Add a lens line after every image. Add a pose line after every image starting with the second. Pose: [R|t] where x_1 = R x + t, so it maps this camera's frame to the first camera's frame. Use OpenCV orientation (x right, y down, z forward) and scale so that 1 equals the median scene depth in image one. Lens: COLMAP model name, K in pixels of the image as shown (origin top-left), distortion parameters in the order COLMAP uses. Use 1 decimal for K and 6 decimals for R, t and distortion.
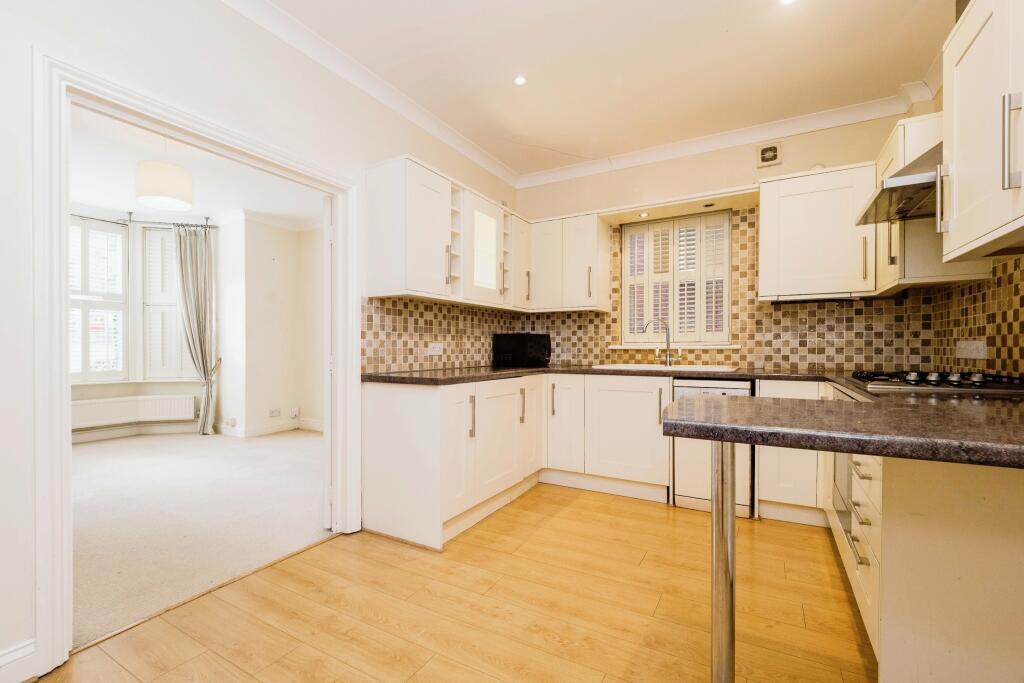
lens RADIAL K [[441.5, 0, 517.4], [0, 441.5, 352.3], [0, 0, 1]] dist [-0.008908, 0.001604]
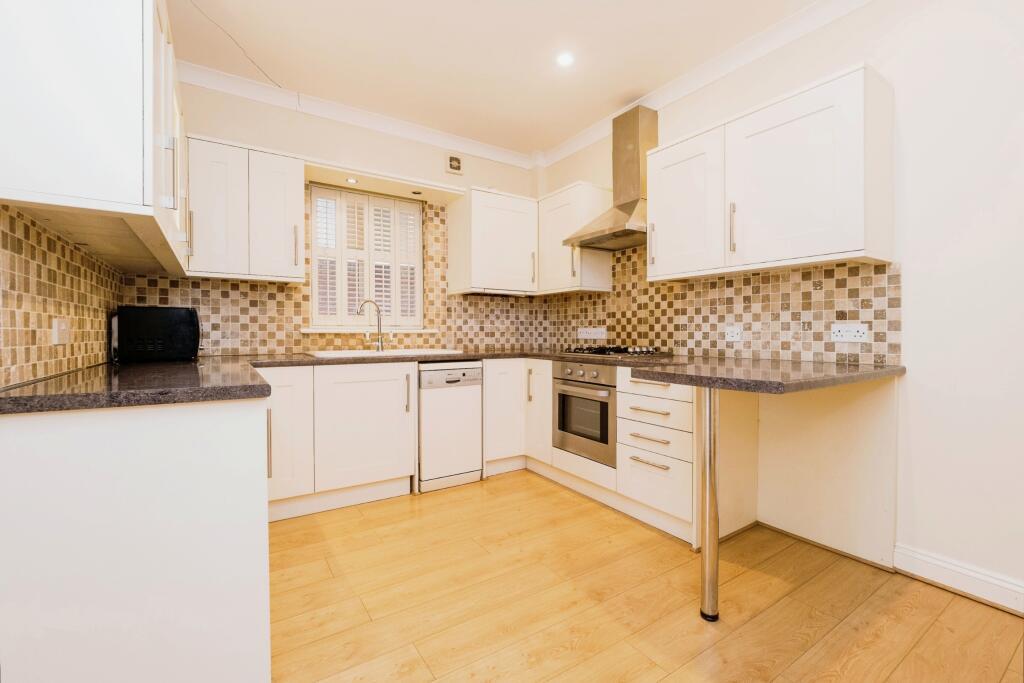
lens RADIAL K [[441.5, 0, 513.3], [0, 441.5, 339.3], [0, 0, 1]] dist [-0.008908, 0.001604]
pose [[0.453490, -0.009834, 0.891207, -0.411225], [0.007312, 0.999947, 0.007314, 0.001250], [-0.891232, 0.003199, 0.453537, 0.364019]]
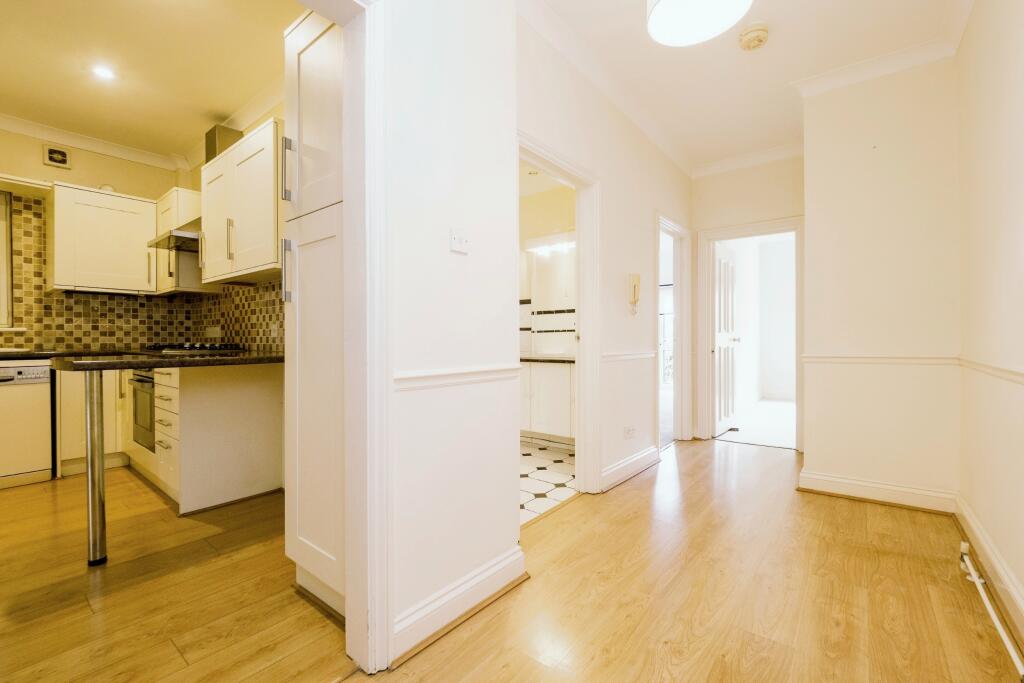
lens RADIAL K [[441.5, 0, 511.5], [0, 441.5, 342.7], [0, 0, 1]] dist [-0.008908, 0.001604]
pose [[0.159497, -0.005858, 0.987181, -0.357081], [0.011726, 0.999923, 0.004039, 0.029977], [-0.987129, 0.010932, 0.159554, -0.319313]]
